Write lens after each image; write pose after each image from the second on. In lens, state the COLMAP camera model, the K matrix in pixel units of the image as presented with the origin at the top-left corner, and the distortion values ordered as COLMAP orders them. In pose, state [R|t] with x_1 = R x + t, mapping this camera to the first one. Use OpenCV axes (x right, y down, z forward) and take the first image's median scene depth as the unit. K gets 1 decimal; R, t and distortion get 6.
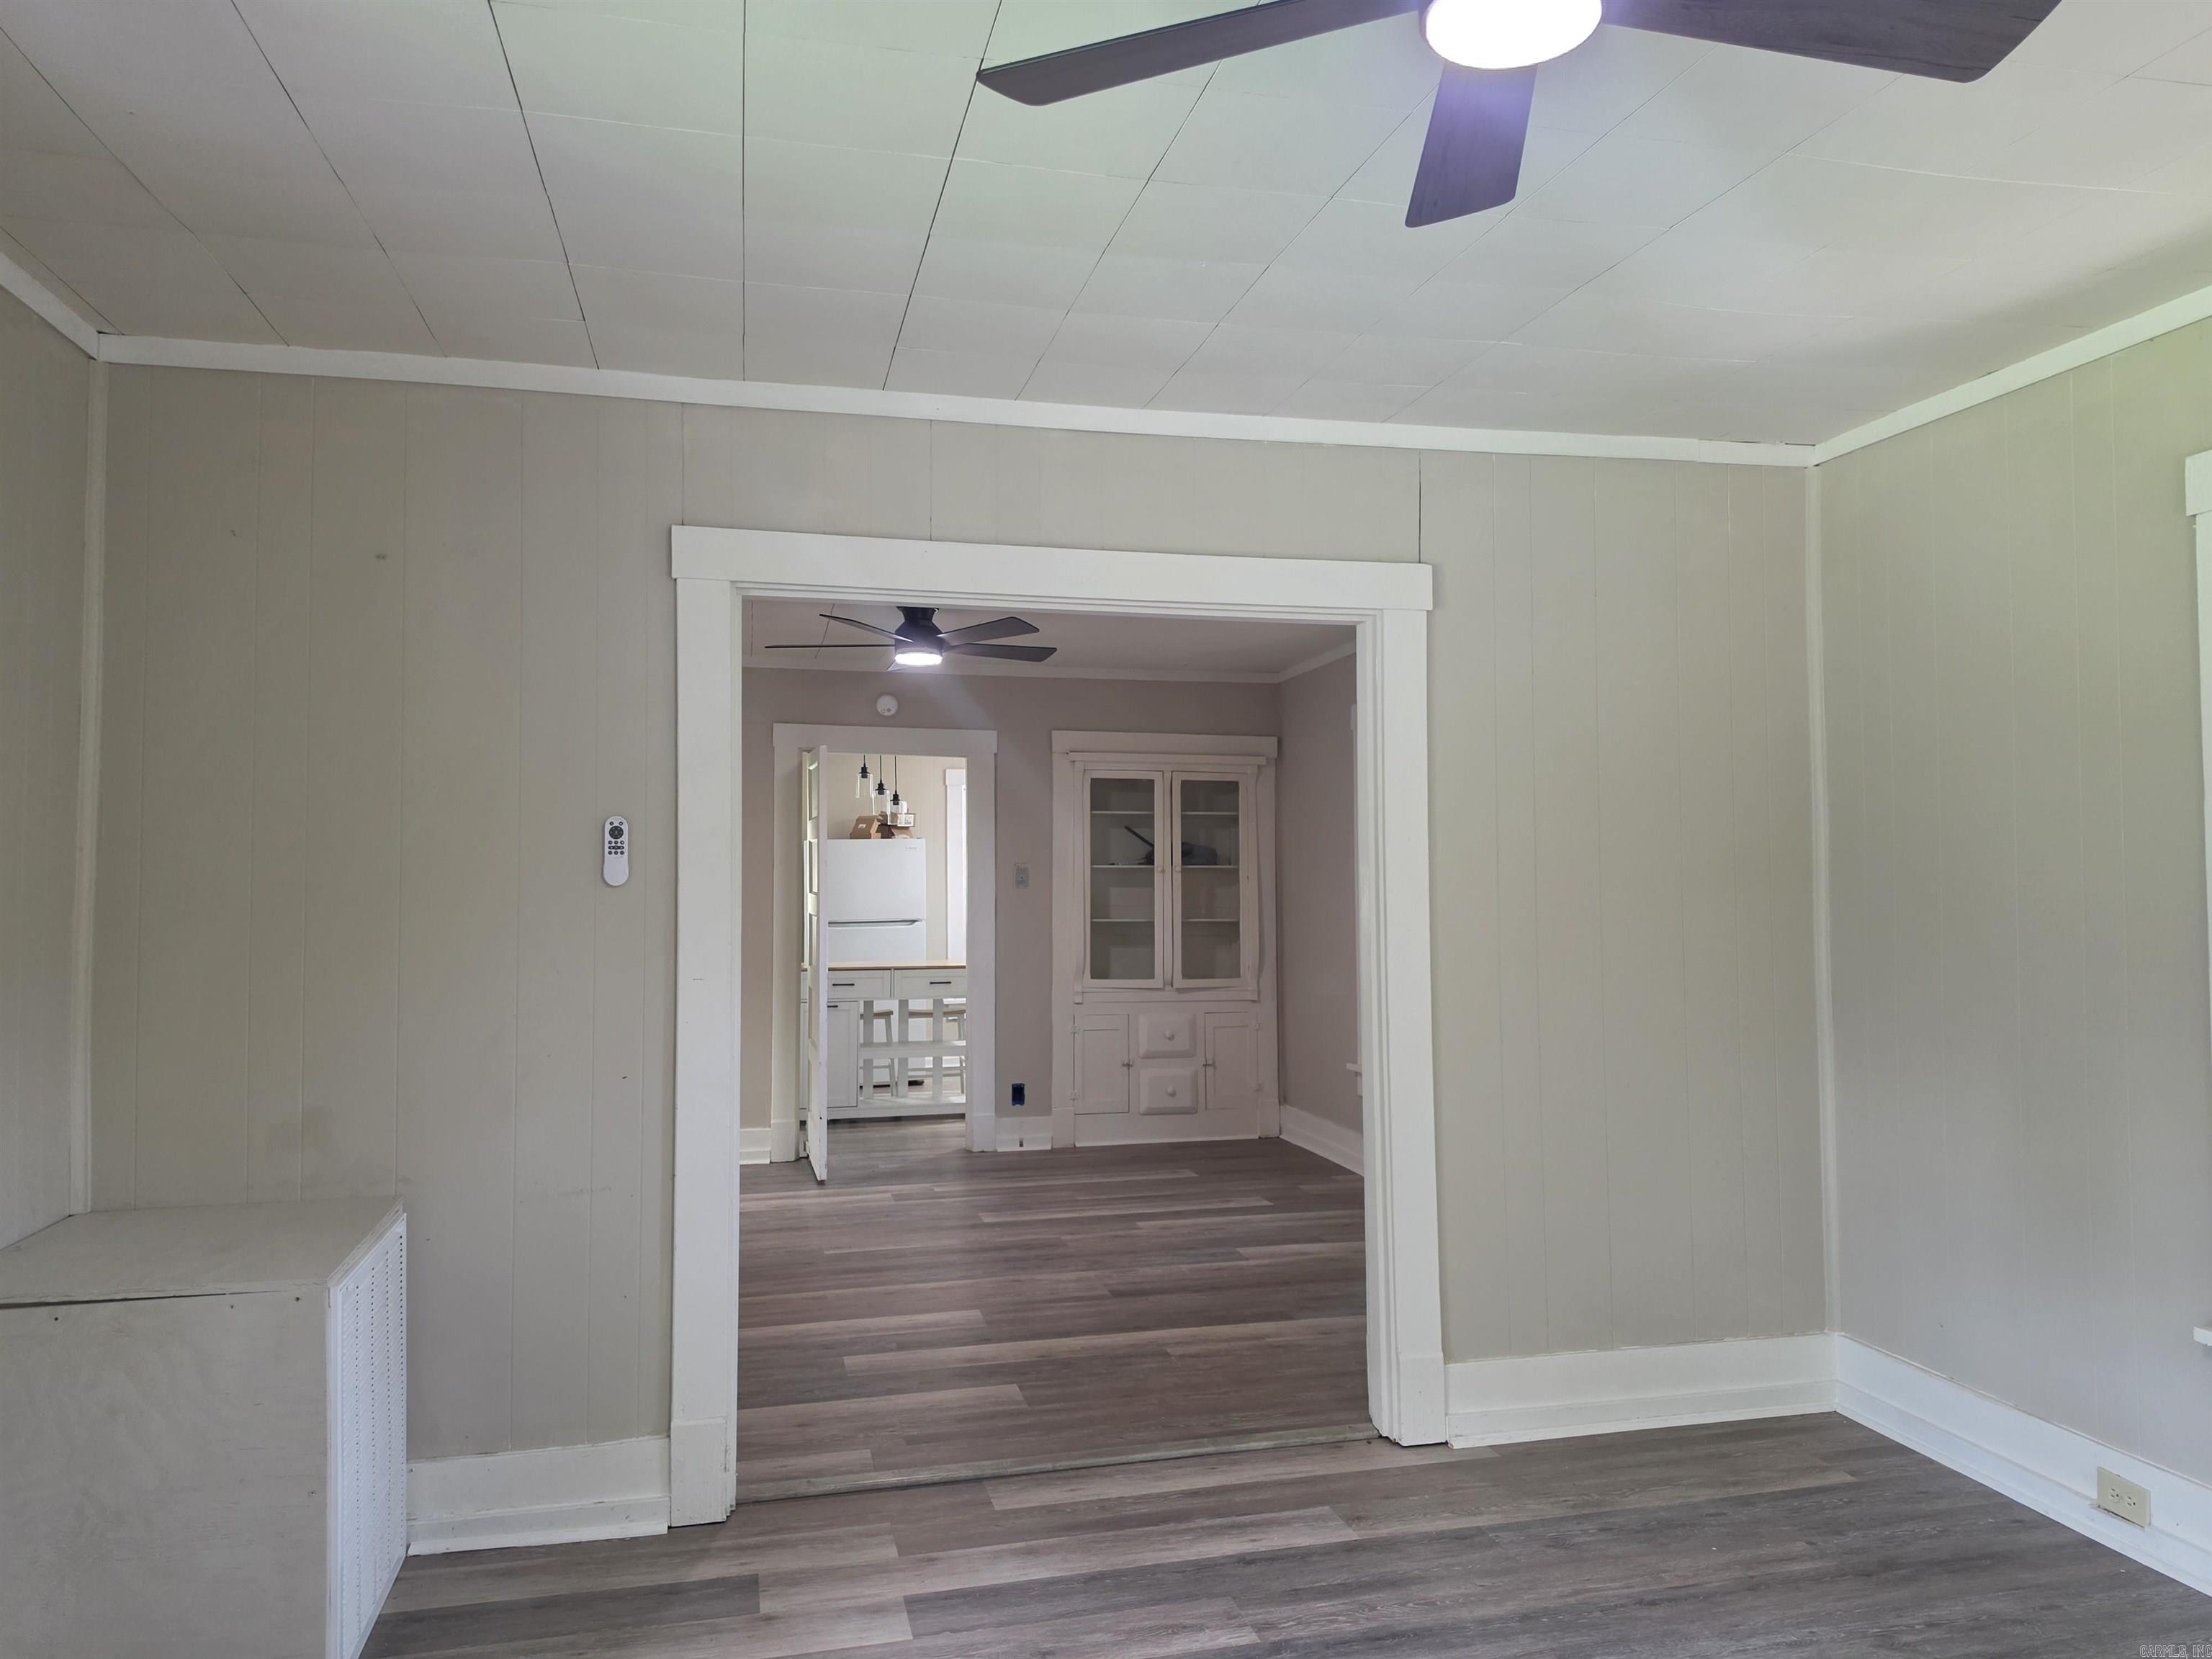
lens RADIAL K [[1495.9, 0, 1132.4], [0, 1495.9, 786.8], [0, 0, 1]] dist [0.079726, -0.100421]
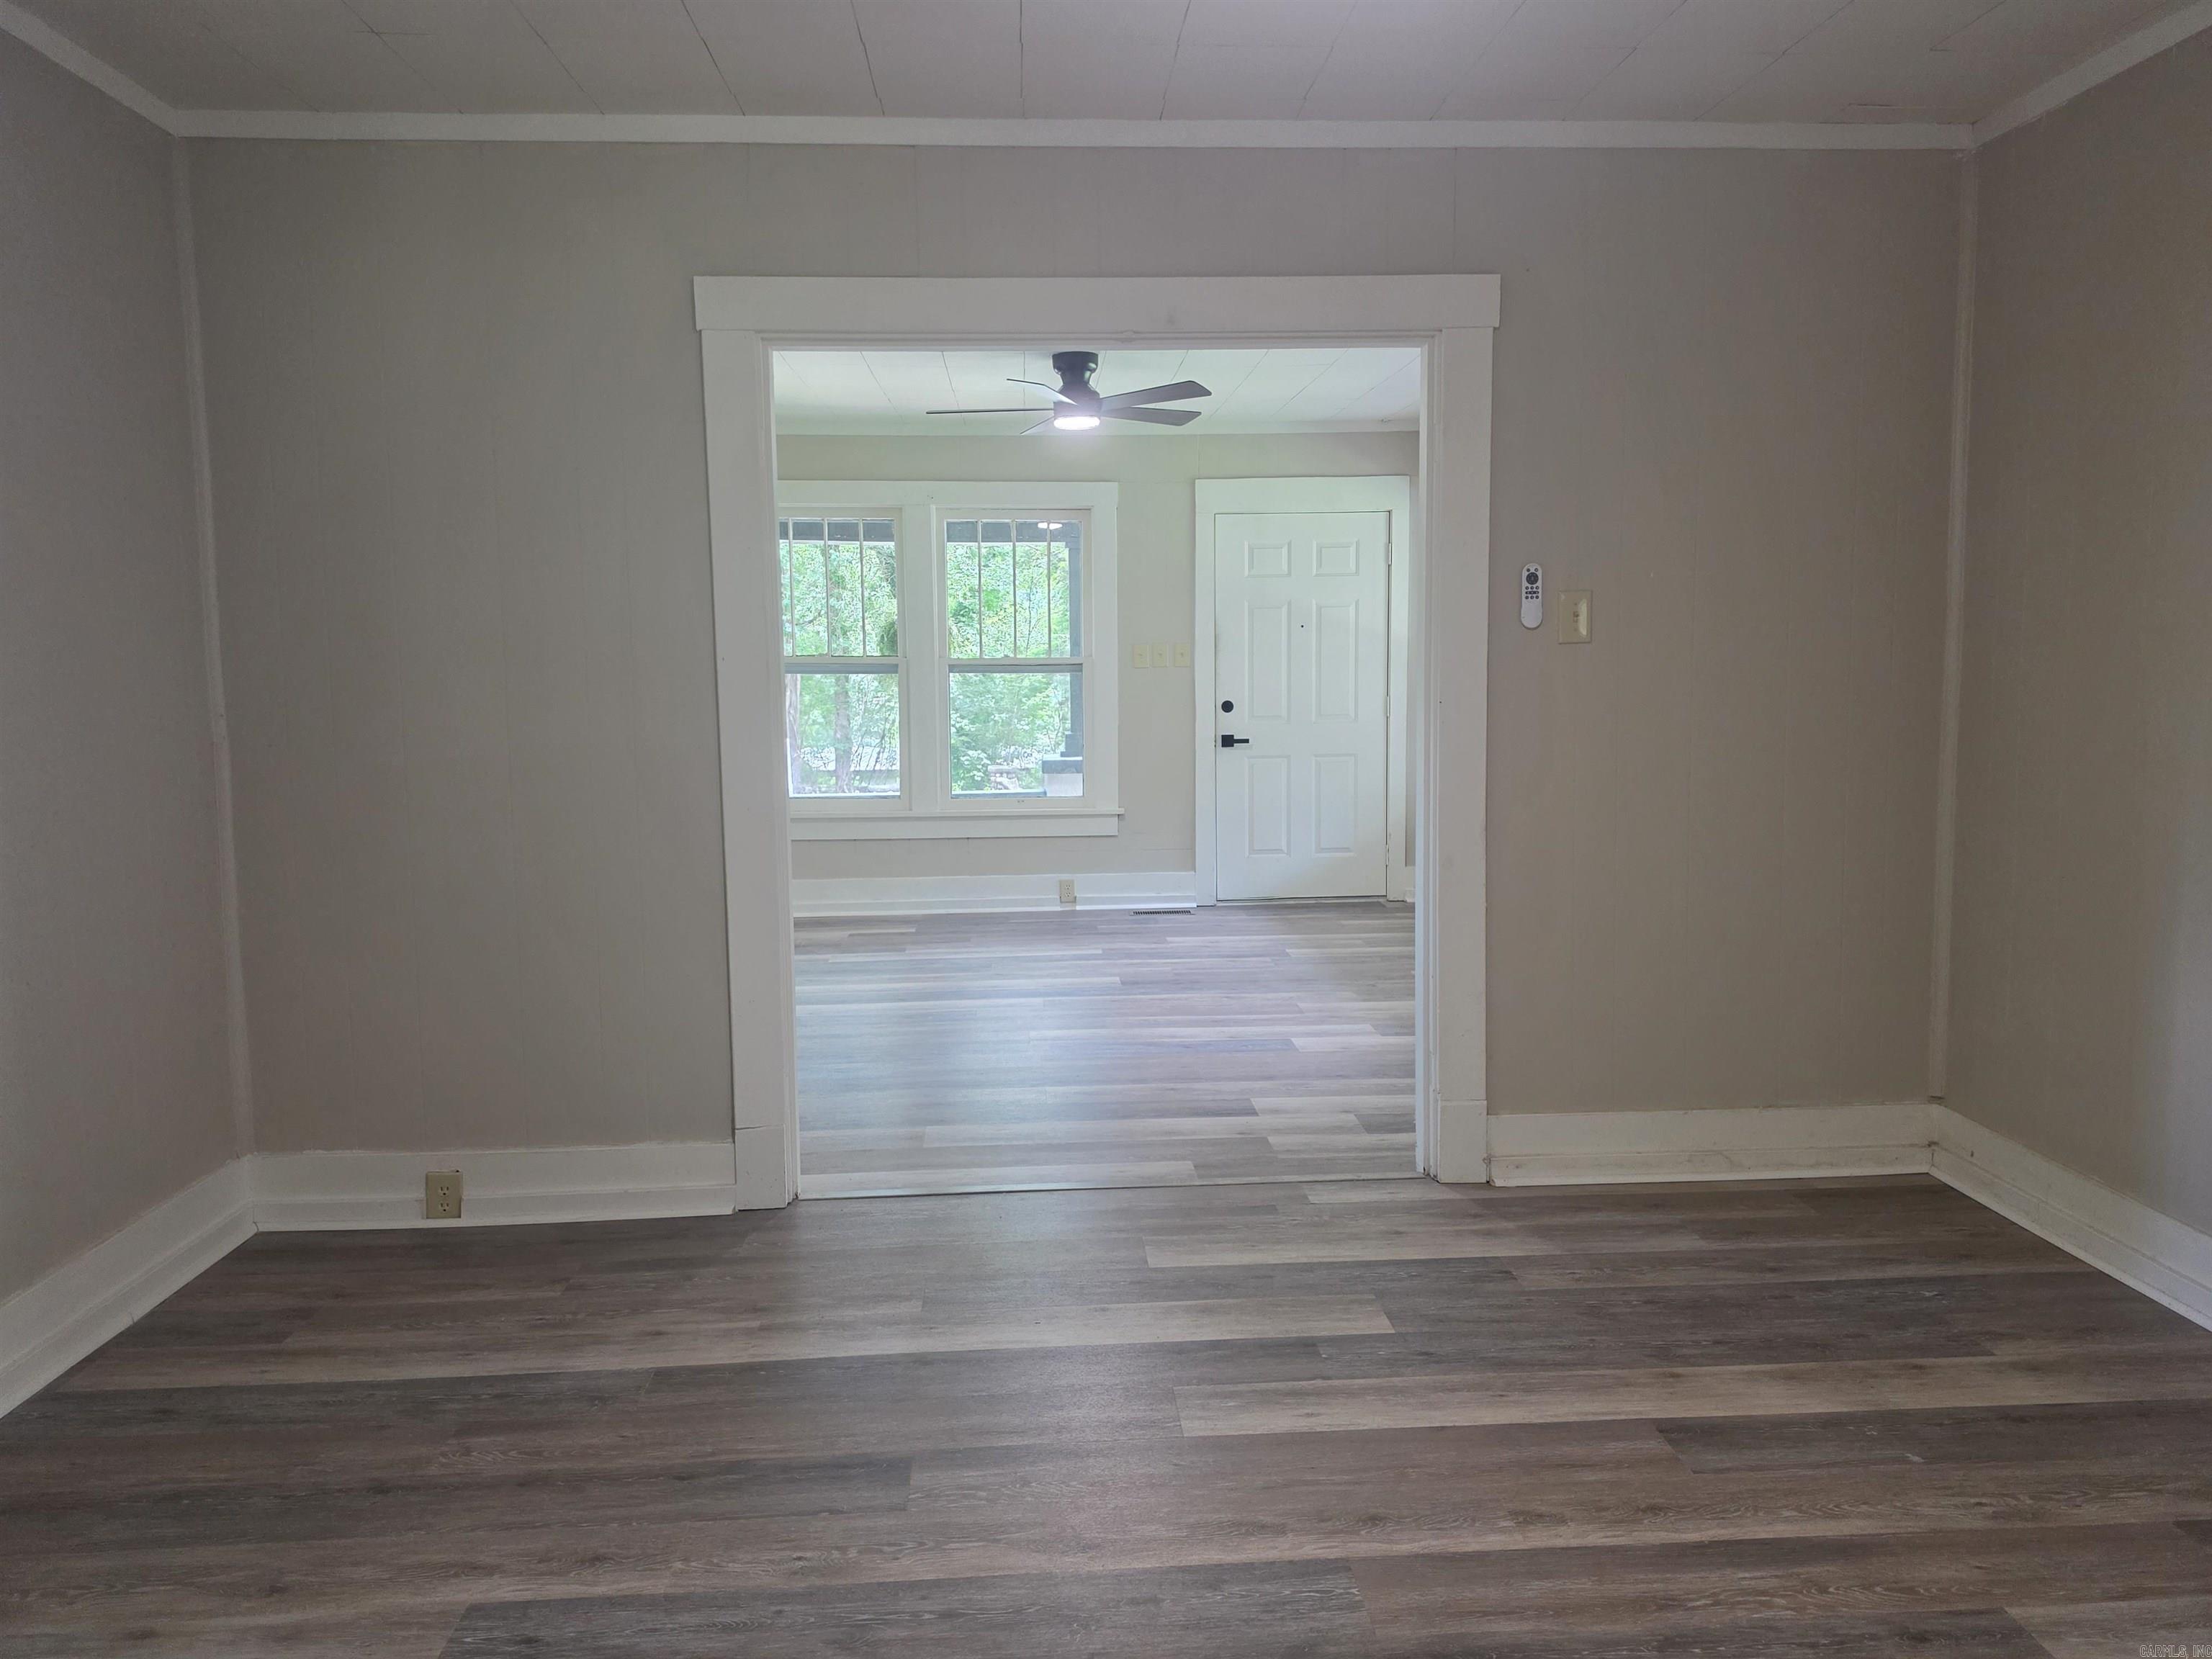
lens RADIAL K [[1540.5, 0, 1112.4], [0, 1540.5, 796.8], [0, 0, 1]] dist [0.088391, -0.114291]
pose [[-0.982331, 0.006024, 0.187054, -0.108538], [0.011076, 0.999601, 0.025977, 0.067880], [-0.186823, 0.027590, -0.982006, 0.921385]]
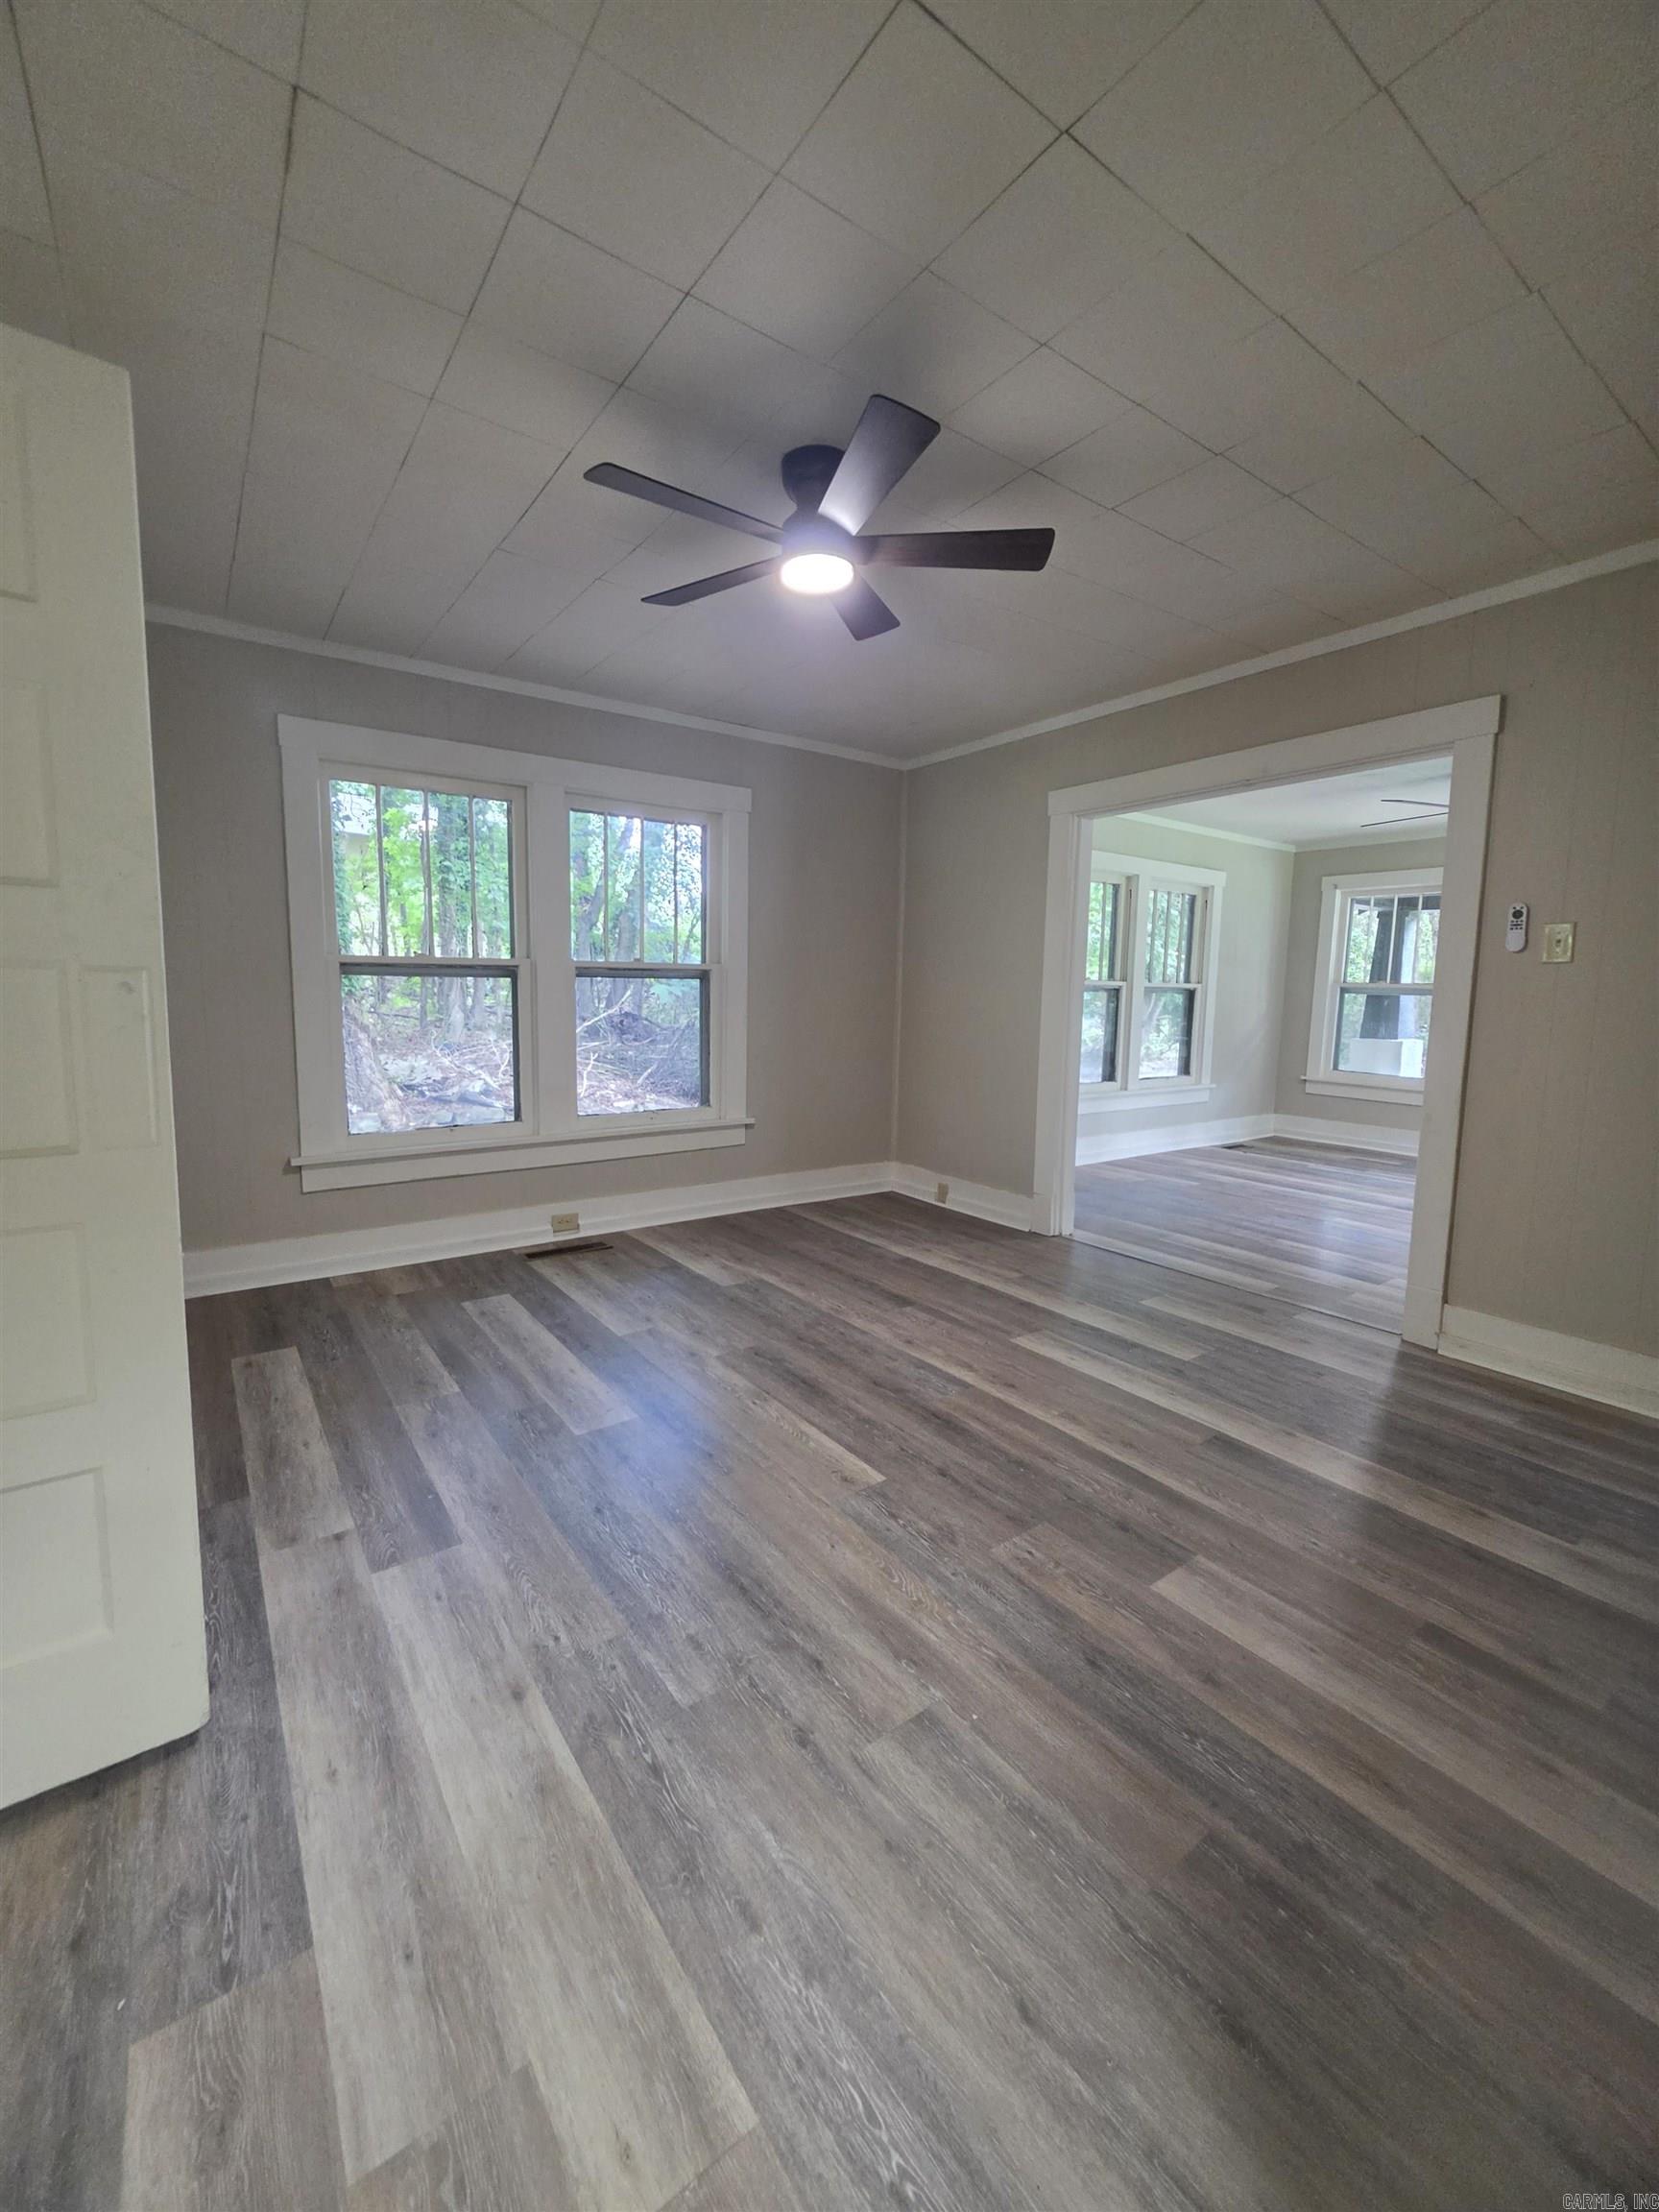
lens RADIAL K [[893.8, 0, 833.9], [0, 893.8, 1088.1], [0, 0, 1]] dist [-0.005855, 0.002961]
pose [[-0.370414, -0.097988, 0.923684, -0.378628], [-0.072270, 0.994446, 0.076513, 0.077236], [-0.926051, -0.038414, -0.375439, 0.823157]]
